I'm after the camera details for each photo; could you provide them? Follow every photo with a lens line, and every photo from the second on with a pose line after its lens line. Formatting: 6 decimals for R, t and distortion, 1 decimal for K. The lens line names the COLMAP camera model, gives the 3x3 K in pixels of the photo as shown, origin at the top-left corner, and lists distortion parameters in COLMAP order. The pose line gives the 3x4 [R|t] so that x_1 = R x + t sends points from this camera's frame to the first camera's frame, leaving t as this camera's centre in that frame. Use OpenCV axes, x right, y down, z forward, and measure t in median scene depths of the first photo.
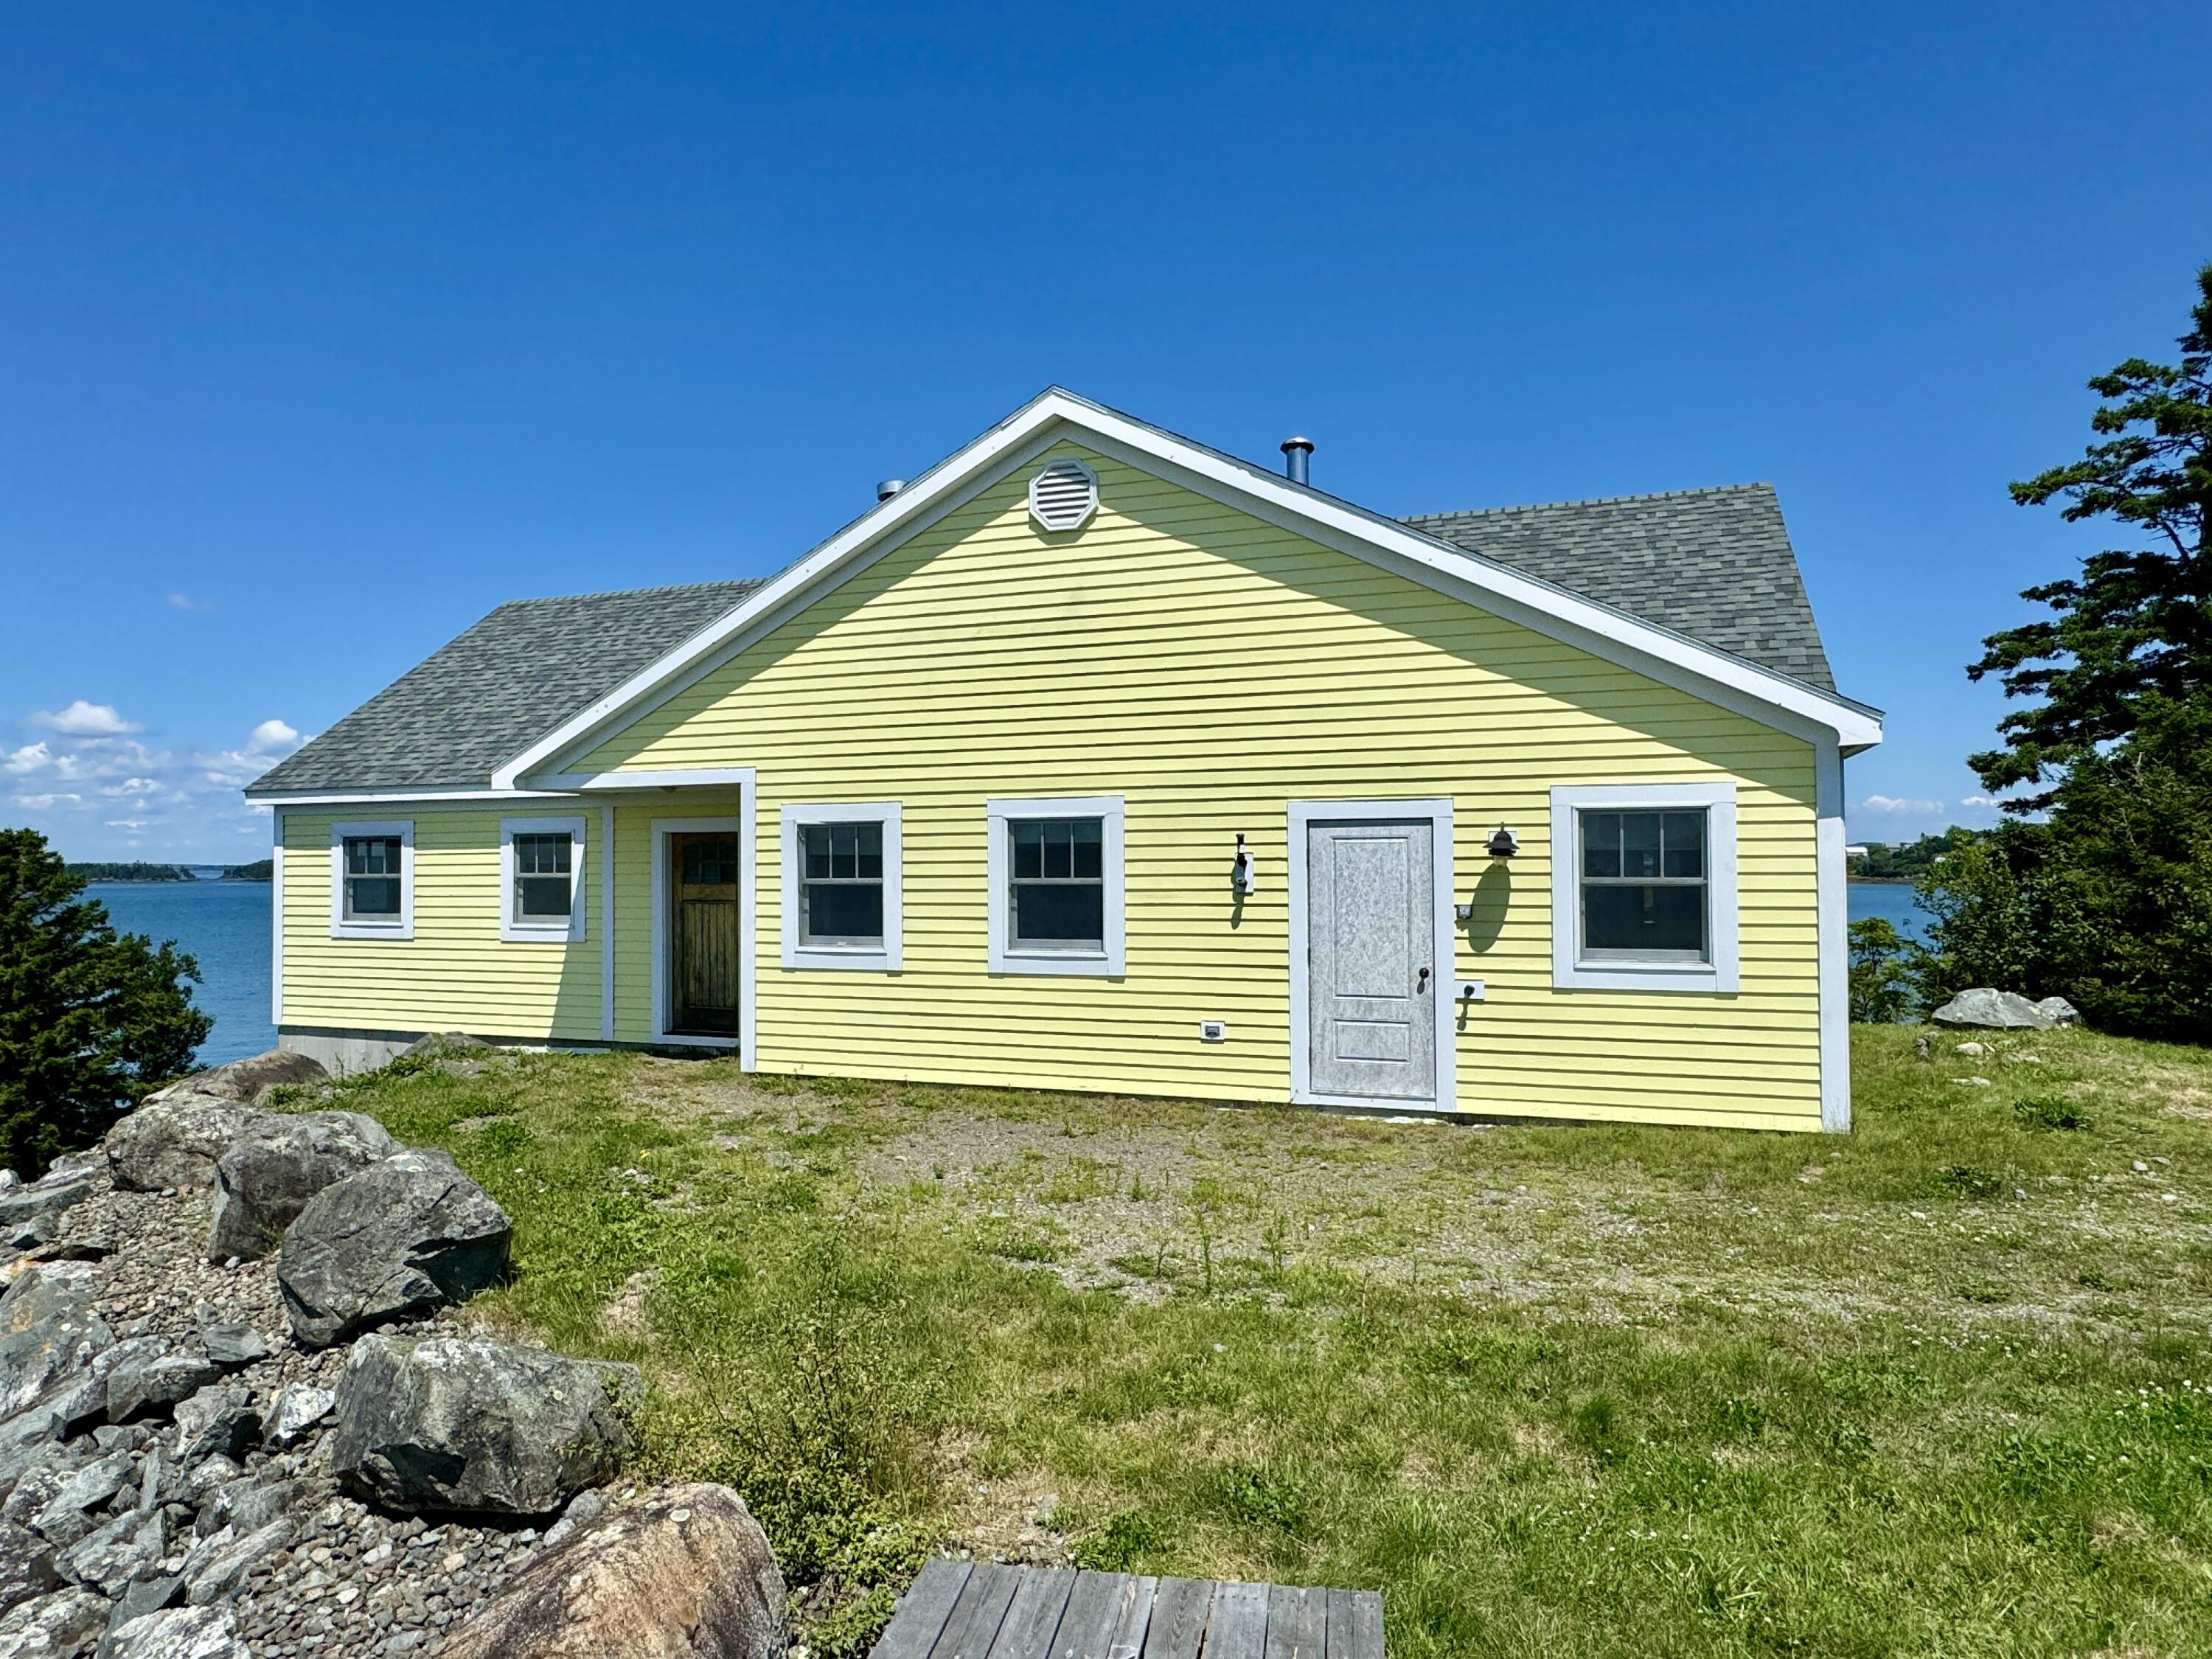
lens RADIAL K [[1310.0, 0, 1105.7], [0, 1310.0, 839.1], [0, 0, 1]] dist [-0.002232, -0.000692]
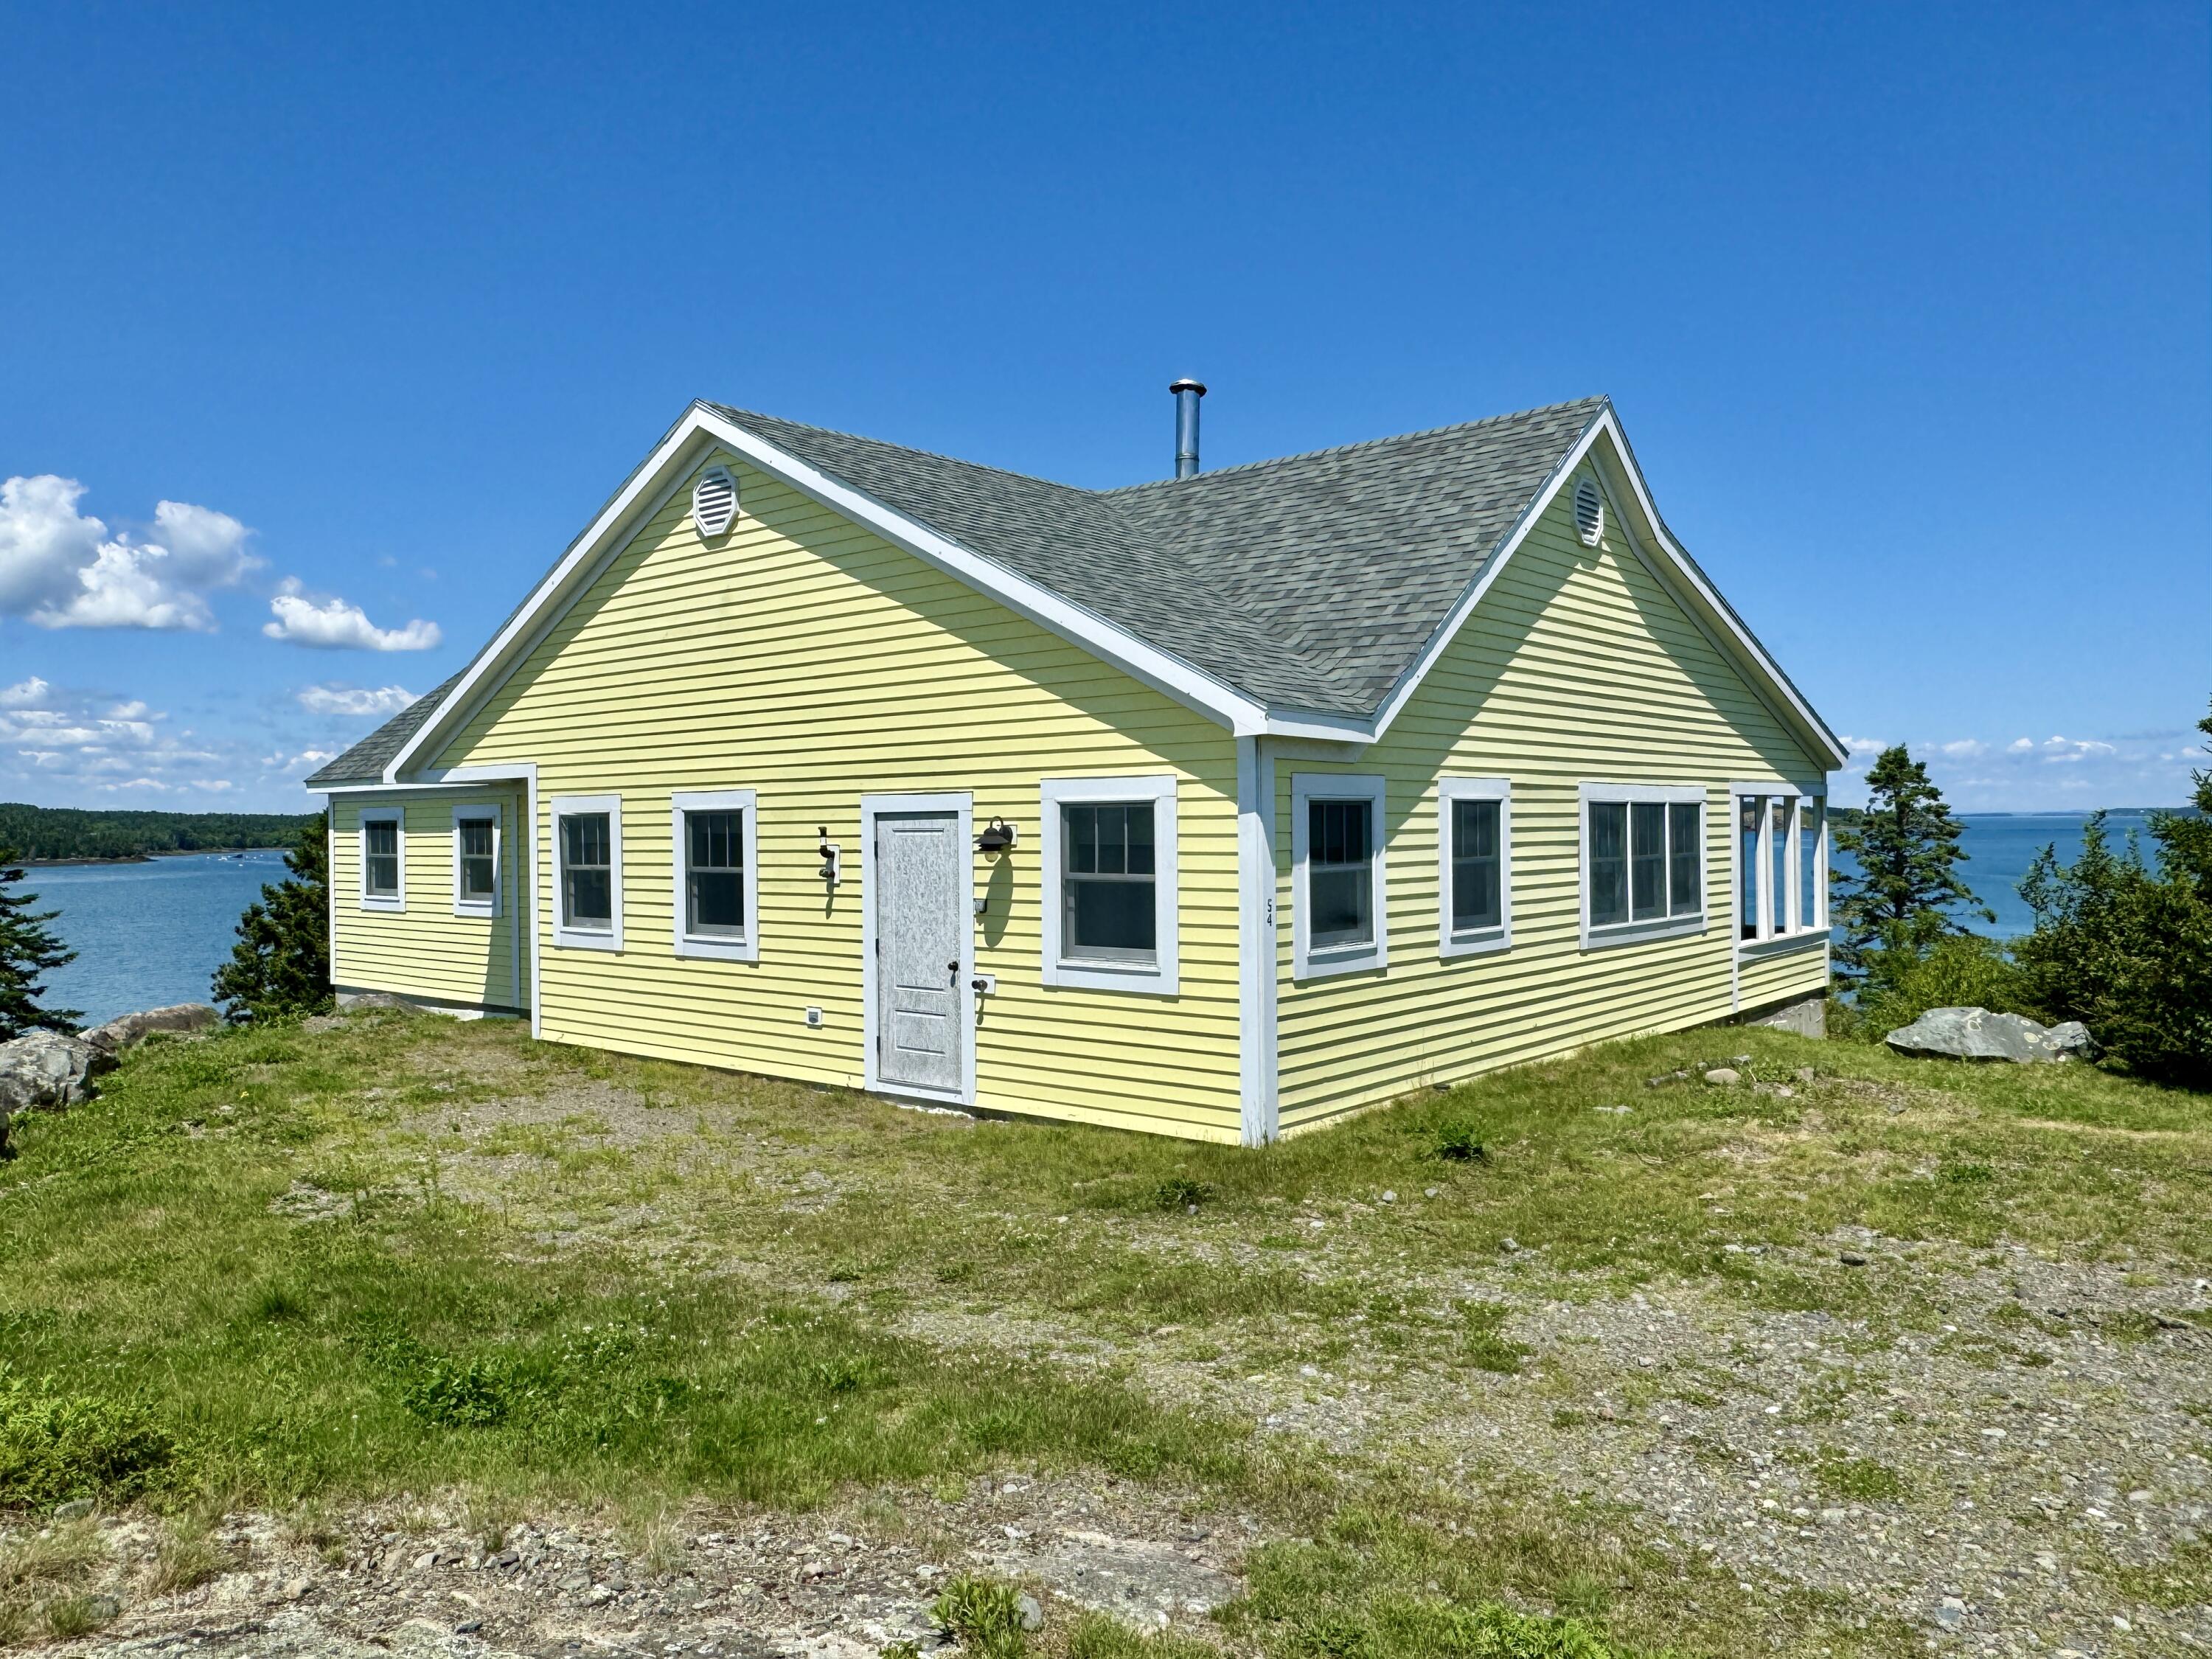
lens RADIAL K [[1548.6, 0, 1107.6], [0, 1548.6, 825.5], [0, 0, 1]] dist [-0.004652, 0.002123]
pose [[0.939500, -0.003188, -0.342534, 0.721438], [0.010275, 0.999769, 0.018878, -0.025035], [0.342395, -0.021256, 0.939316, -0.064752]]
